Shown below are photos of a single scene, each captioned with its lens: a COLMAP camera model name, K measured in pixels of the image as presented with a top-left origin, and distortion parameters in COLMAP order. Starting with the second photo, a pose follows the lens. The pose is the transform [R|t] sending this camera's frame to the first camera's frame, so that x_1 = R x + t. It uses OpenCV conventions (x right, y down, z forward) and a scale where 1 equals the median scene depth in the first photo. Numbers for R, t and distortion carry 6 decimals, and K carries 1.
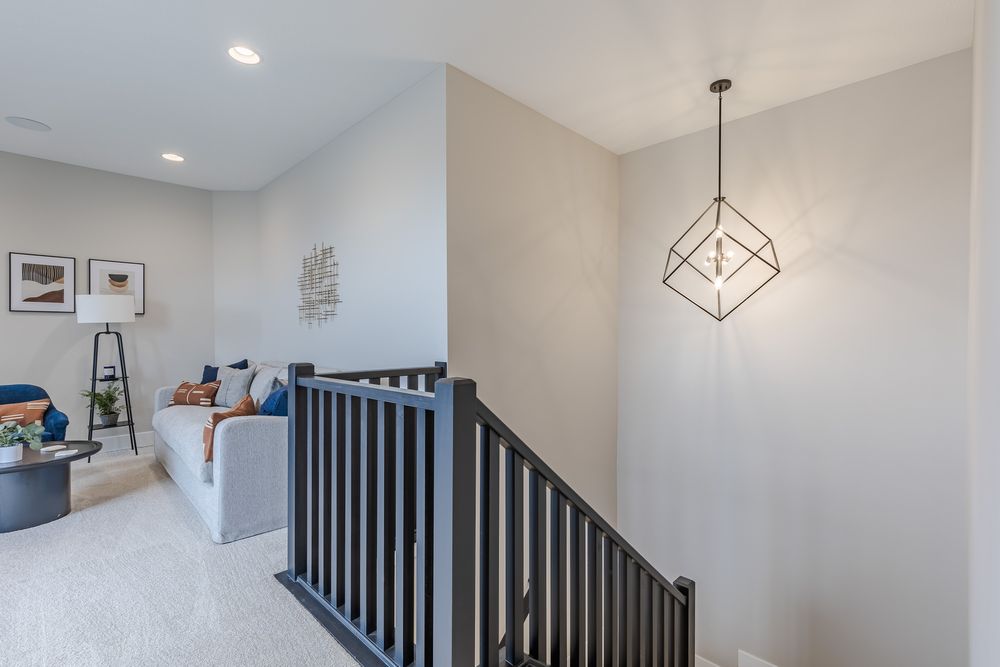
lens RADIAL K [[458.1, 0, 500.3], [0, 458.1, 330.9], [0, 0, 1]] dist [0.006946, 0.000871]
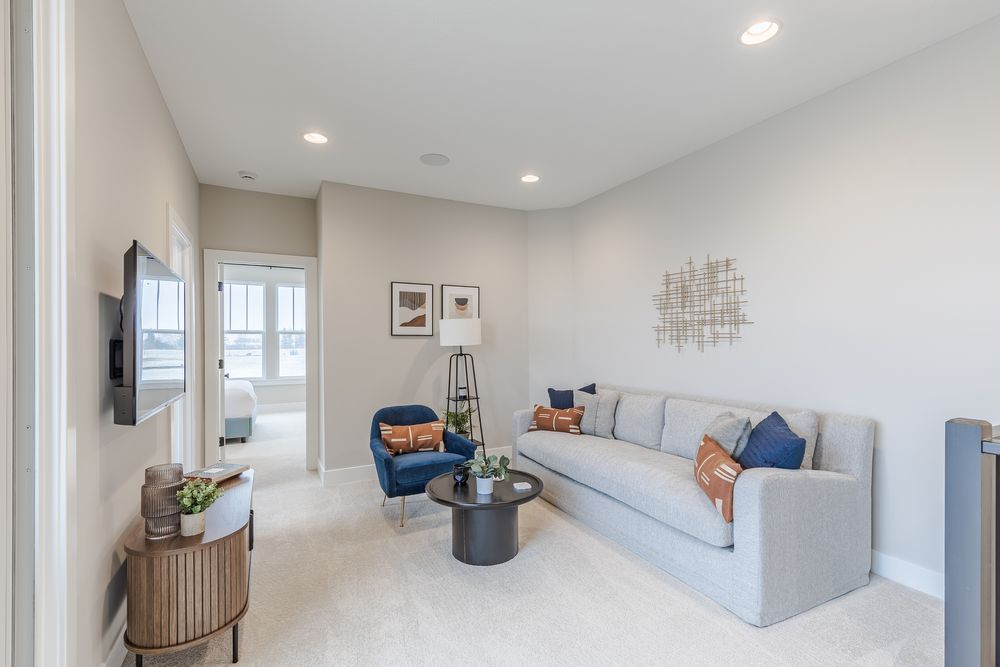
lens RADIAL K [[458.1, 0, 498.9], [0, 458.1, 337.6], [0, 0, 1]] dist [0.006946, 0.000871]
pose [[0.950608, -0.005855, -0.310339, -0.463586], [0.004571, 0.999978, -0.004866, -0.030252], [0.310361, 0.003207, 0.950613, 0.042331]]
